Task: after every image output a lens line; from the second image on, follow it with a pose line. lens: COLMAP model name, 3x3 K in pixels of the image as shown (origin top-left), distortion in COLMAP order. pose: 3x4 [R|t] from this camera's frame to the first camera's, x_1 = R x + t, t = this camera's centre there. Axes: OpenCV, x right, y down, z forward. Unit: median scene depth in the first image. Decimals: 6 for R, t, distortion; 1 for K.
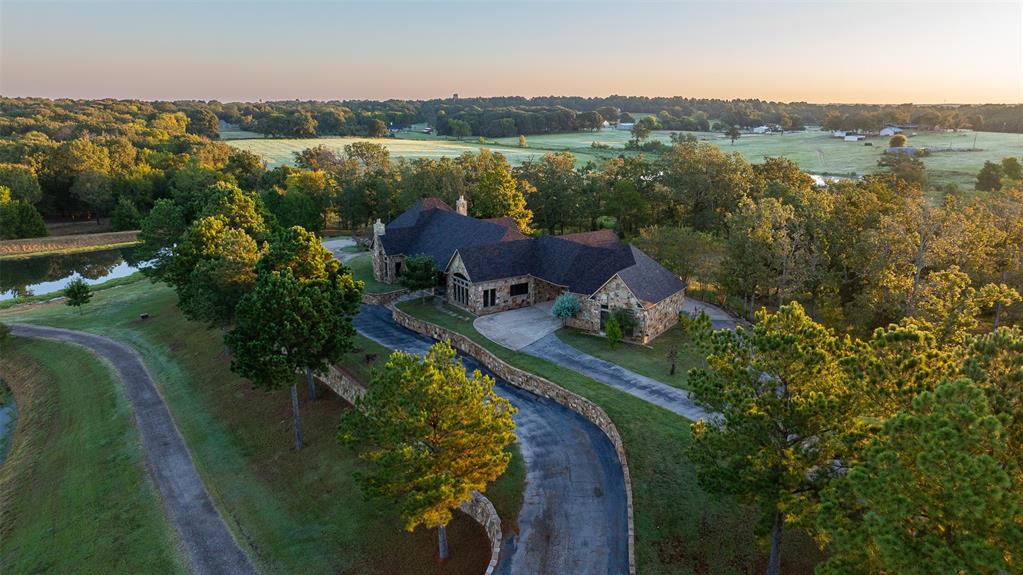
lens RADIAL K [[714.5, 0, 510.9], [0, 714.5, 288.8], [0, 0, 1]] dist [-0.029913, 0.039509]
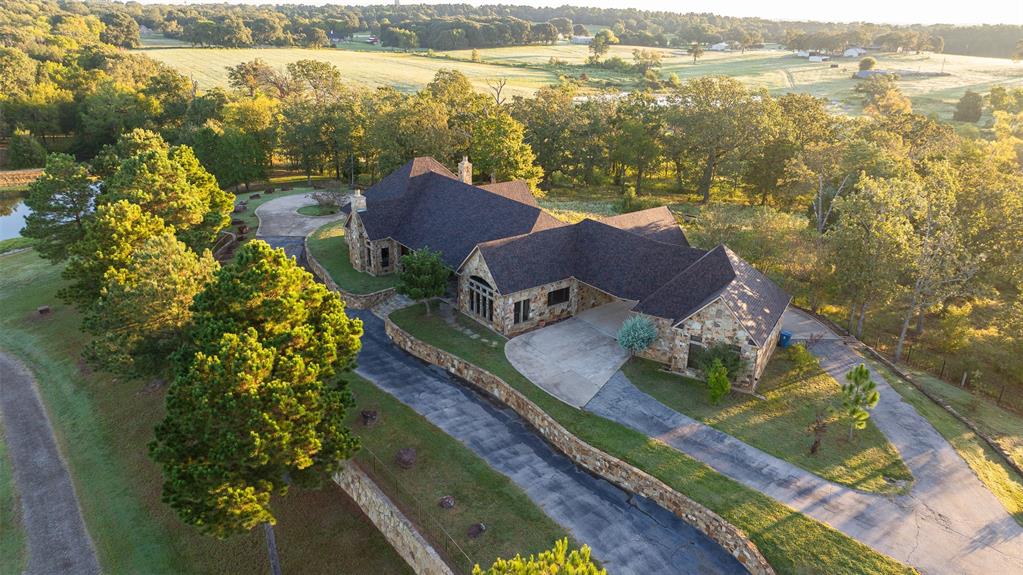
lens RADIAL K [[714.5, 0, 510.4], [0, 714.5, 283.8], [0, 0, 1]] dist [-0.029913, 0.039509]
pose [[0.996973, -0.006833, 0.077445, -0.087014], [-0.001813, 0.993816, 0.111028, -0.086028], [-0.077725, -0.110833, 0.990795, 0.241750]]
